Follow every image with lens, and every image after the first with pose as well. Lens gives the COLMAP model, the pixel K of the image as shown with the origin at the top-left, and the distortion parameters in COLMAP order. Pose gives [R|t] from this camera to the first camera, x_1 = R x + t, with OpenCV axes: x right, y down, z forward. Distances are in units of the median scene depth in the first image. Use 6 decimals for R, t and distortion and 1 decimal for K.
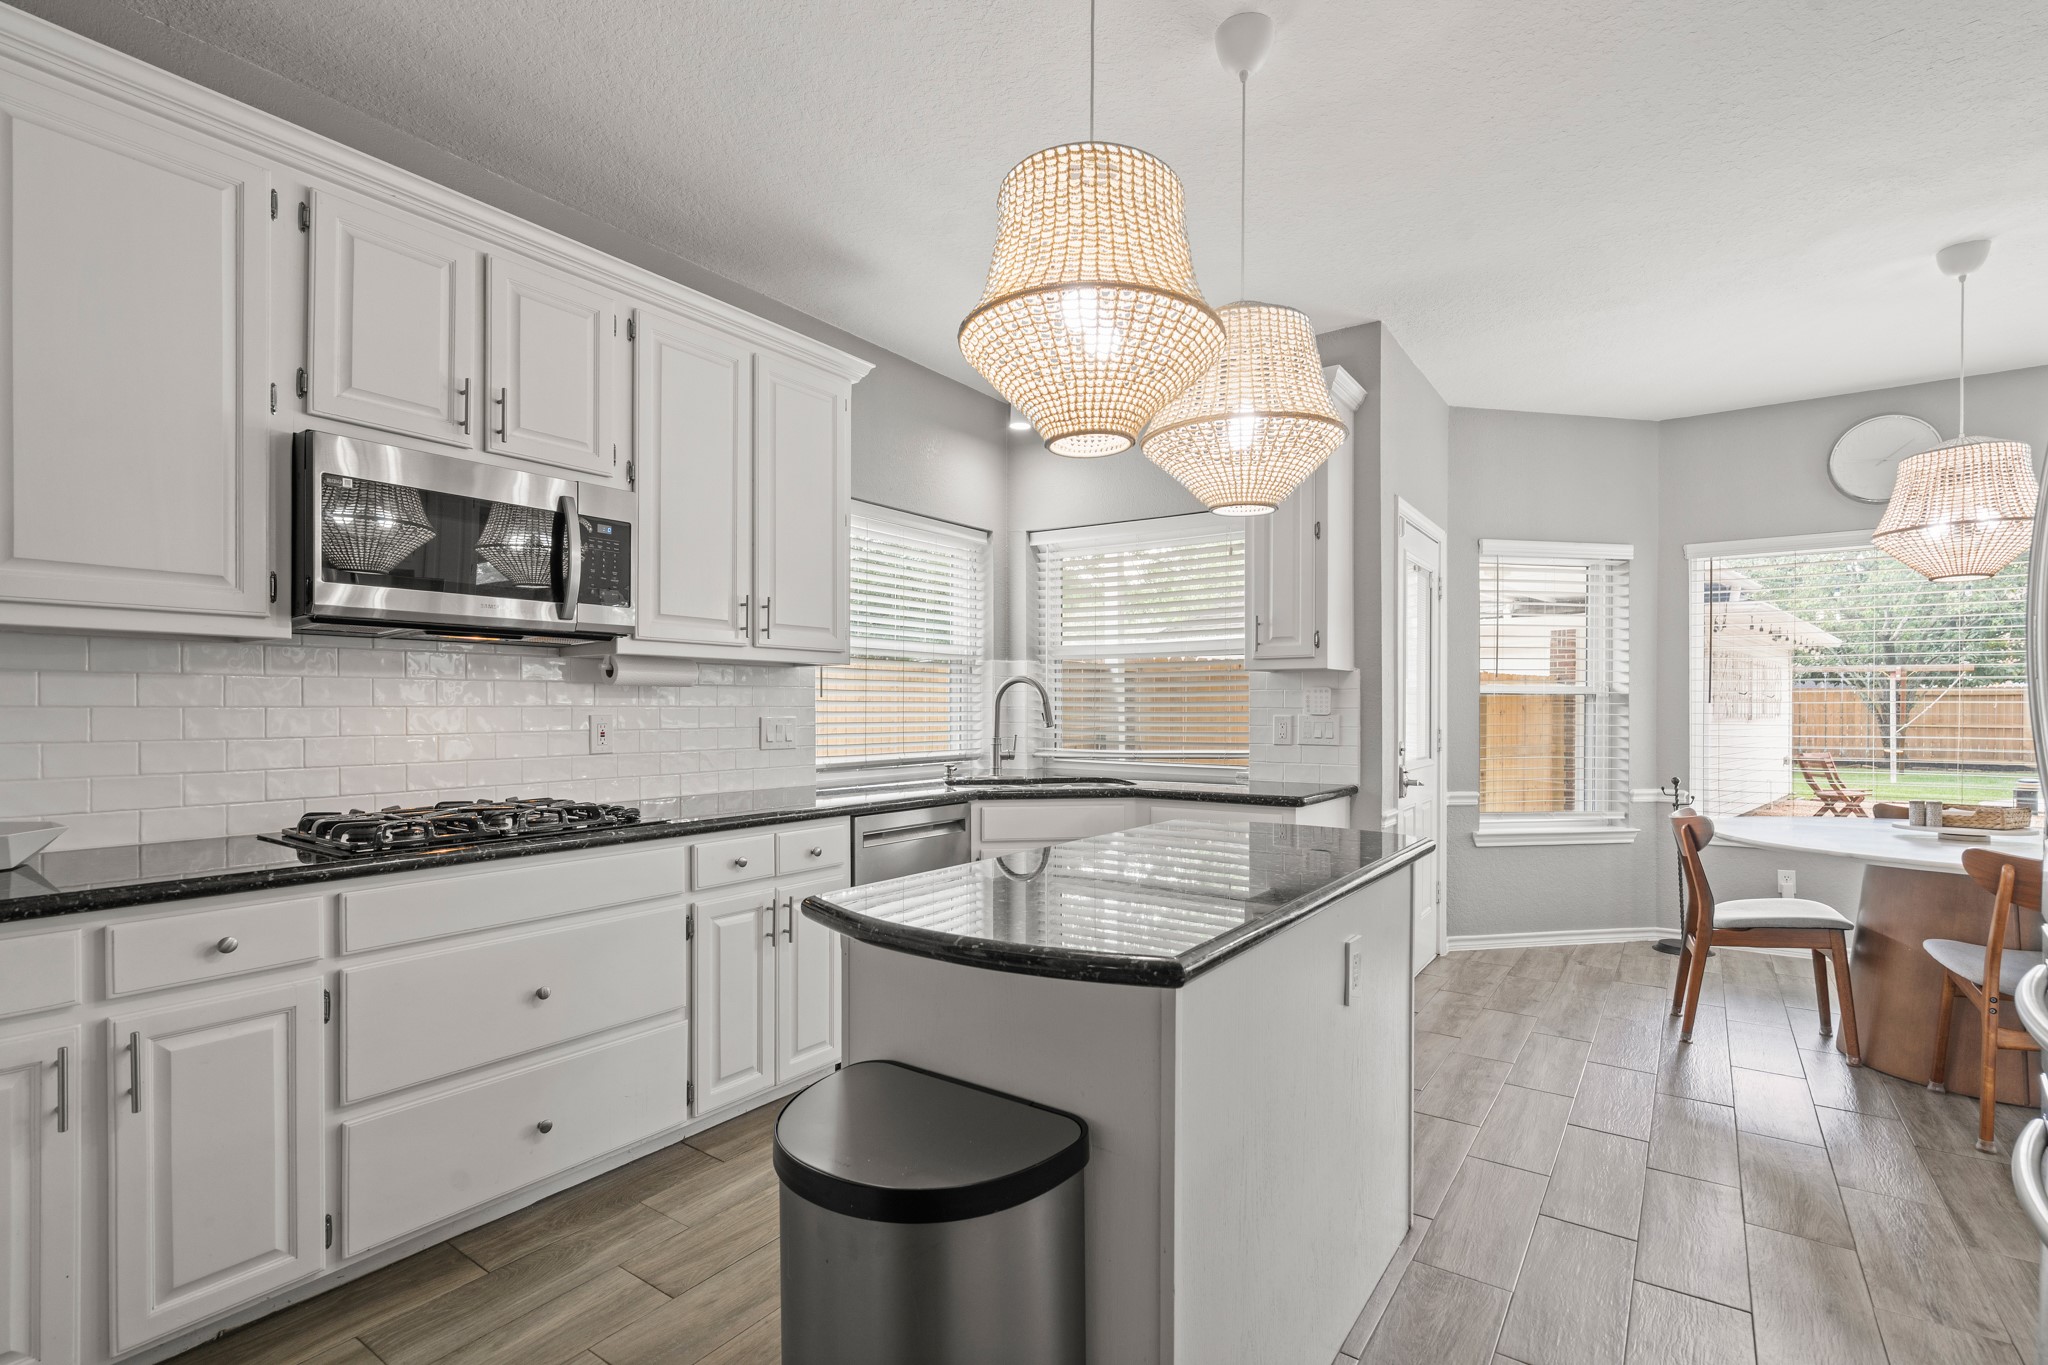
lens RADIAL K [[953.0, 0, 1025.6], [0, 953.0, 717.4], [0, 0, 1]] dist [-0.003035, 0.000086]
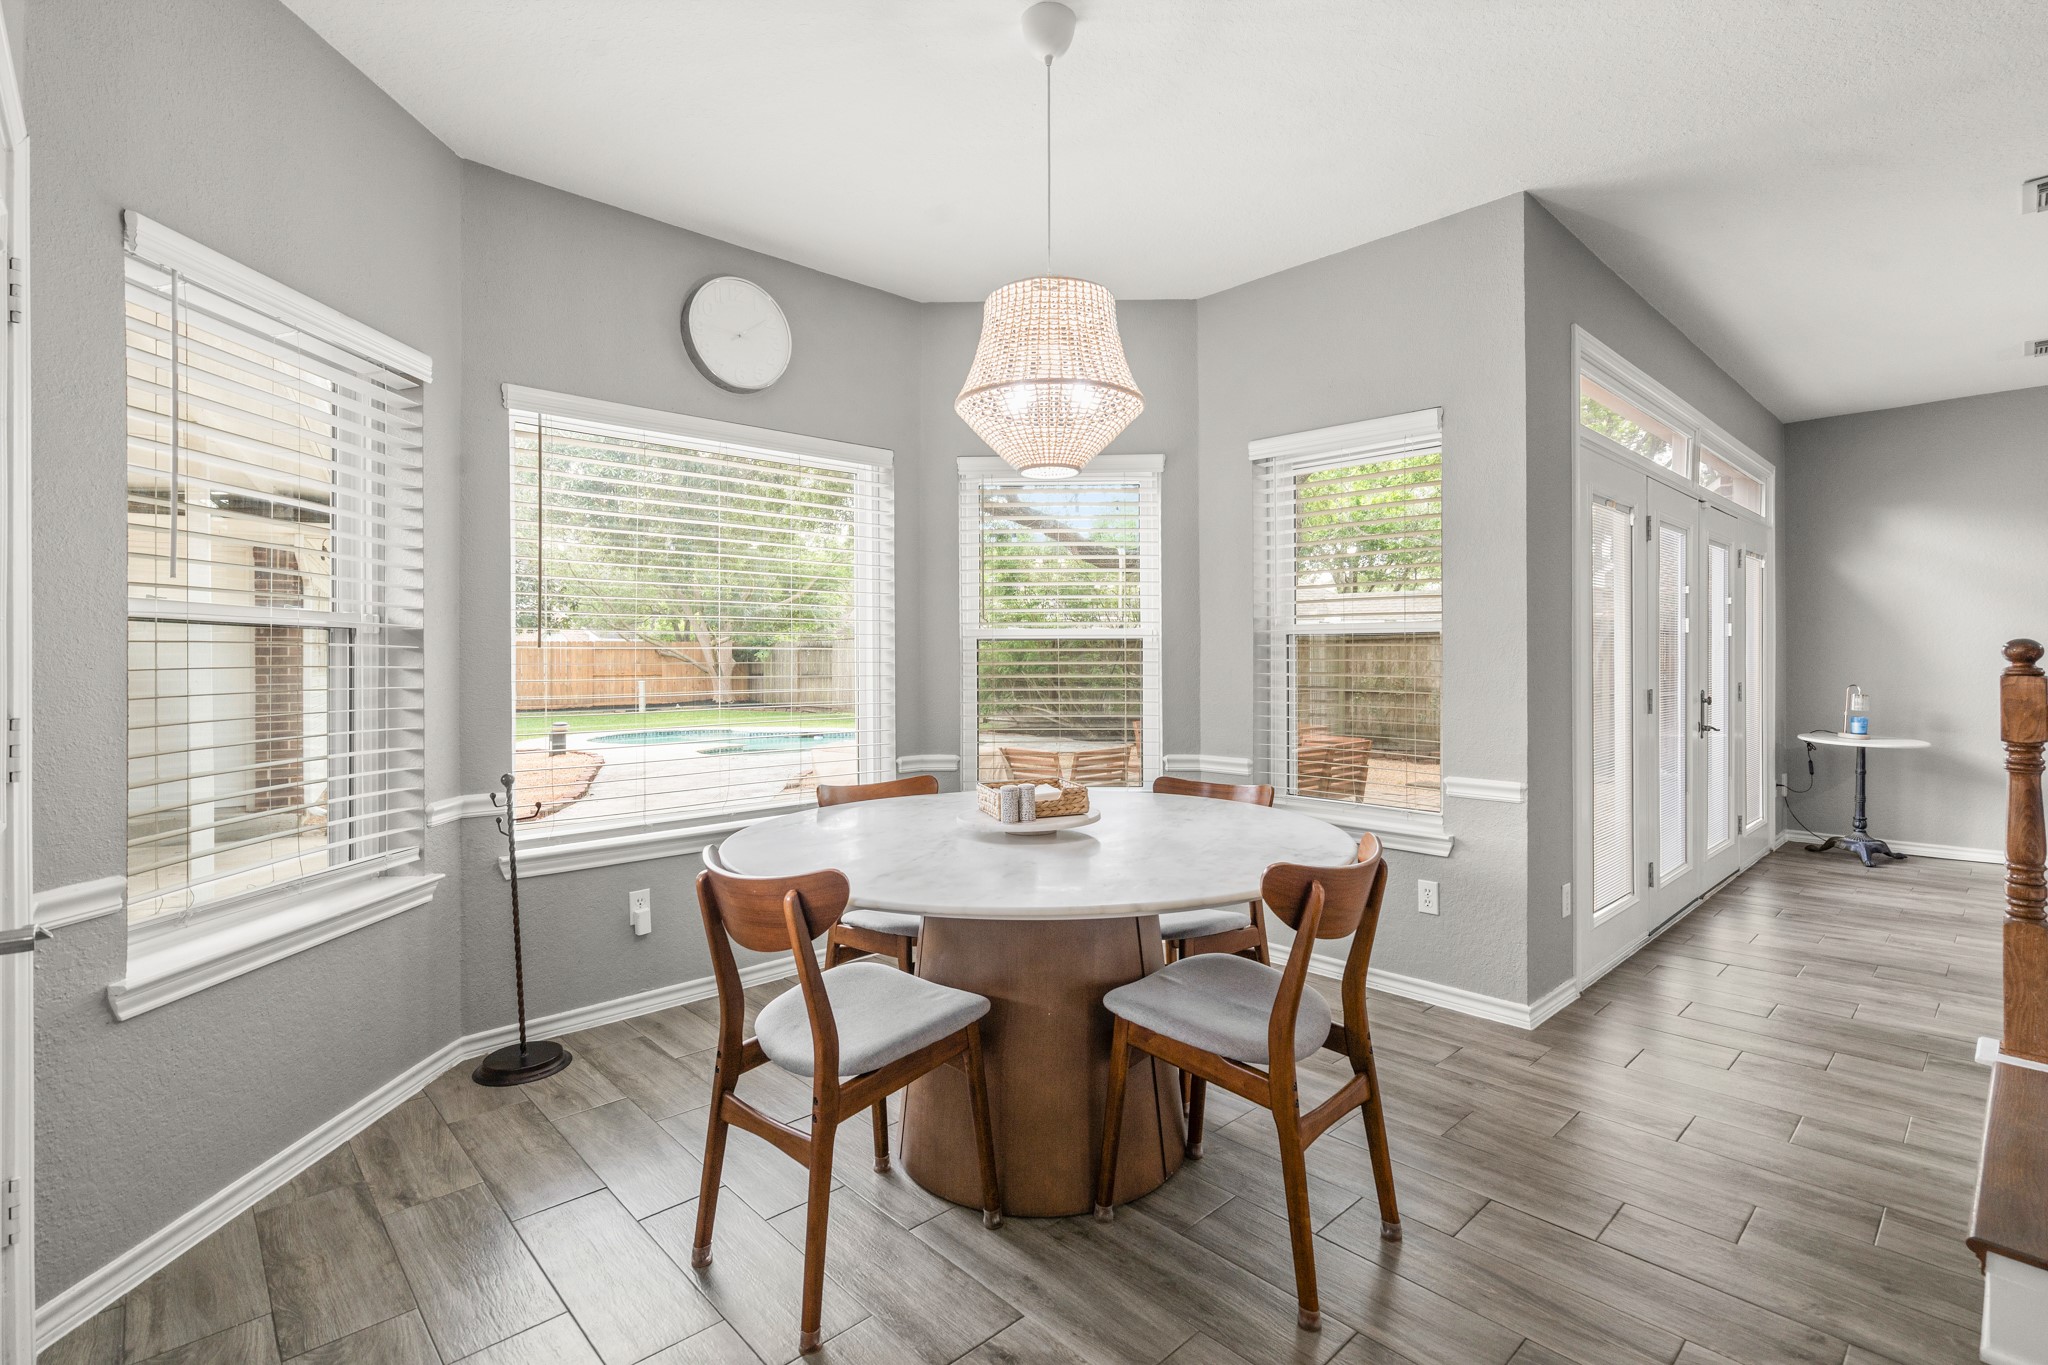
lens RADIAL K [[945.2, 0, 1020.0], [0, 945.2, 659.9], [0, 0, 1]] dist [-0.001185, -0.000170]
pose [[0.199803, -0.002677, 0.979832, 0.174363], [0.010493, 0.999945, 0.000593, -0.003633], [-0.979780, 0.010163, 0.199820, 0.558678]]
